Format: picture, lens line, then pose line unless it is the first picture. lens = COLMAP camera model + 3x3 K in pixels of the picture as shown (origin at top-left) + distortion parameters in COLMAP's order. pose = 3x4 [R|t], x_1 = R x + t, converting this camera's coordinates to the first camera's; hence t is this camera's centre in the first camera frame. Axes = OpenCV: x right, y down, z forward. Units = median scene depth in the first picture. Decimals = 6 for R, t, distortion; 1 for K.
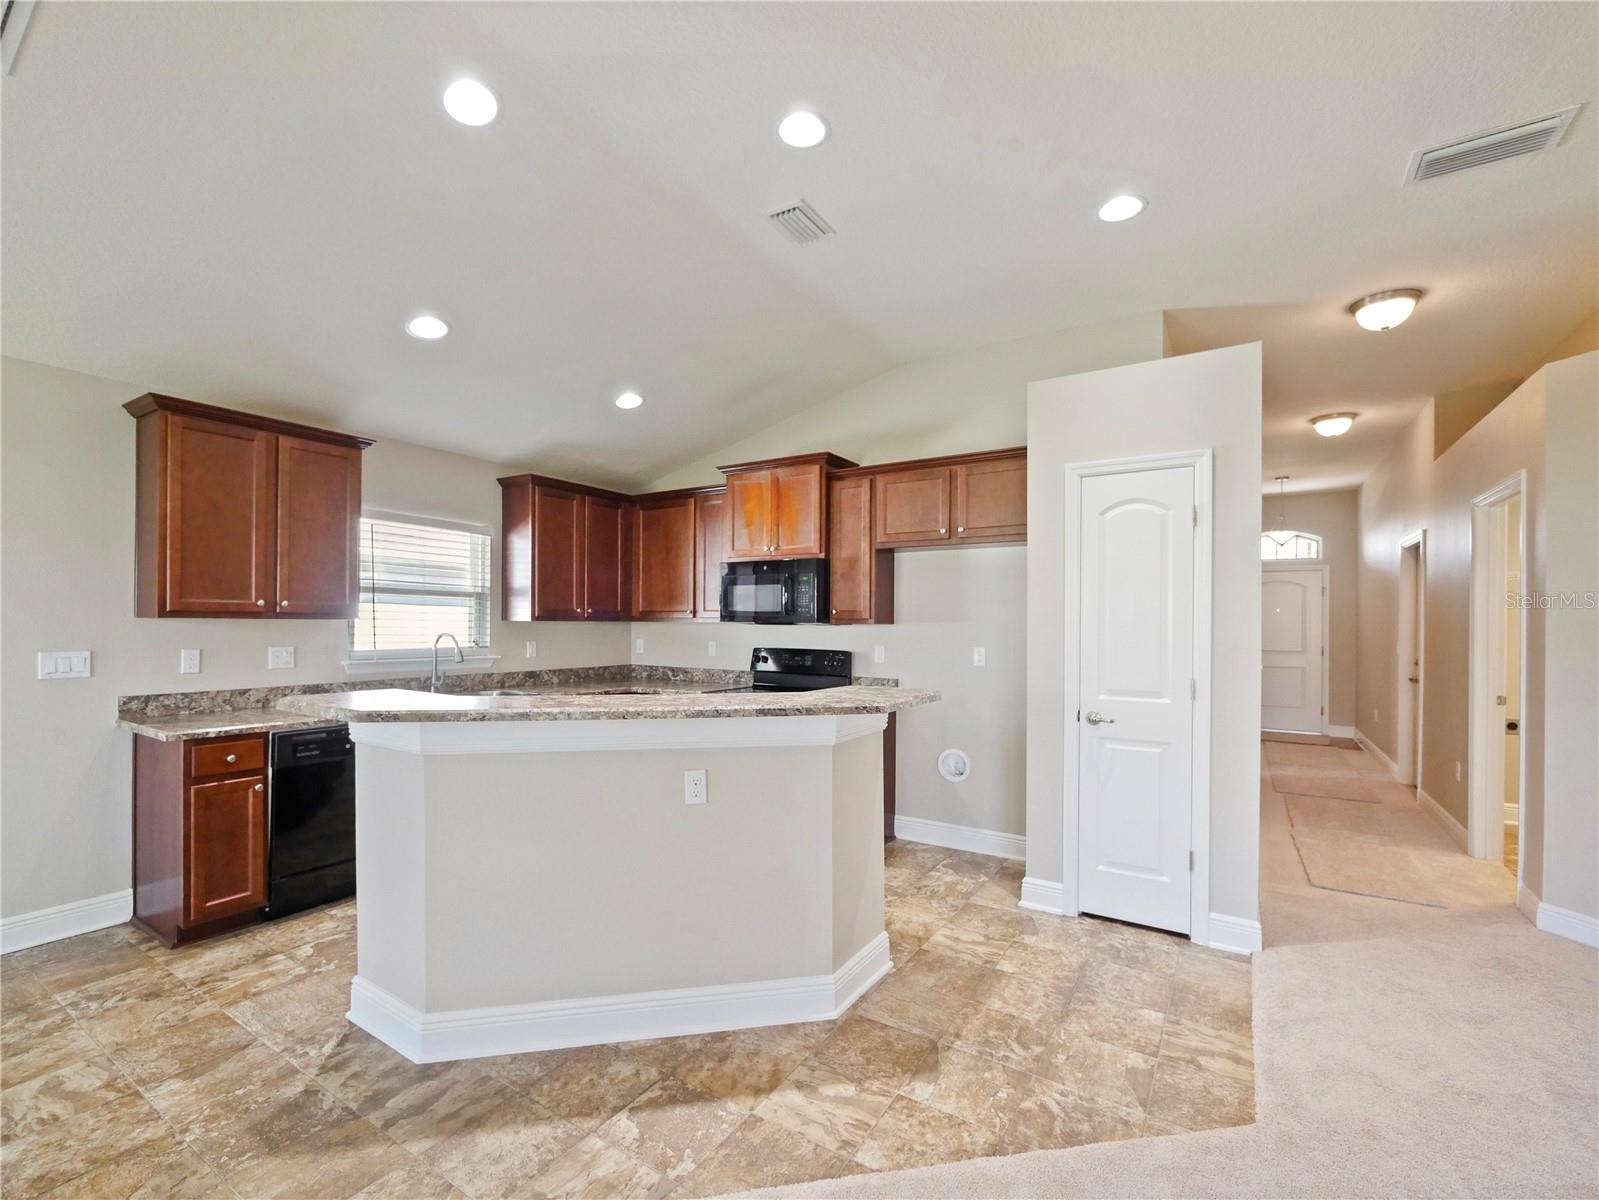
lens RADIAL K [[707.5, 0, 770.5], [0, 707.5, 626.0], [0, 0, 1]] dist [-0.006345, 0.000640]
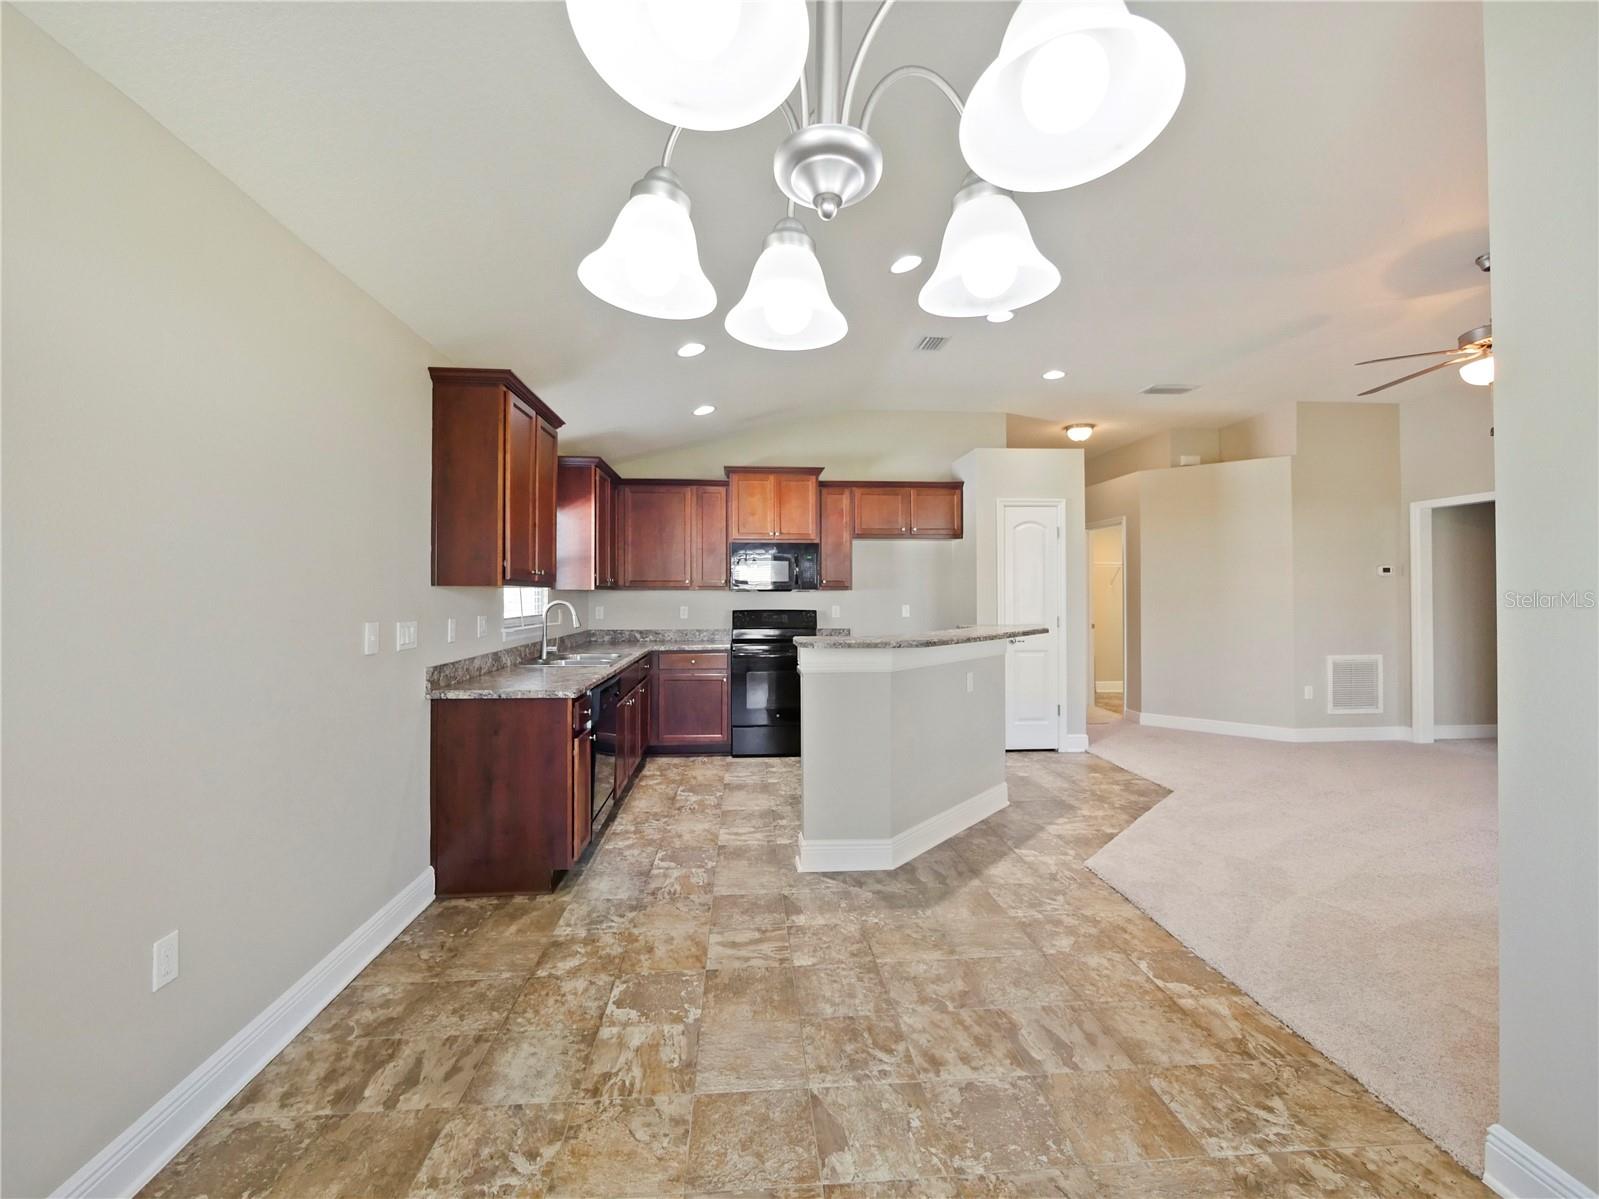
lens RADIAL K [[707.5, 0, 780.2], [0, 707.5, 585.4], [0, 0, 1]] dist [-0.006345, 0.000640]
pose [[0.790708, -0.001357, 0.612192, -1.092227], [0.011733, 0.999847, -0.012937, 0.006617], [-0.612081, 0.017412, 0.790603, -0.062671]]
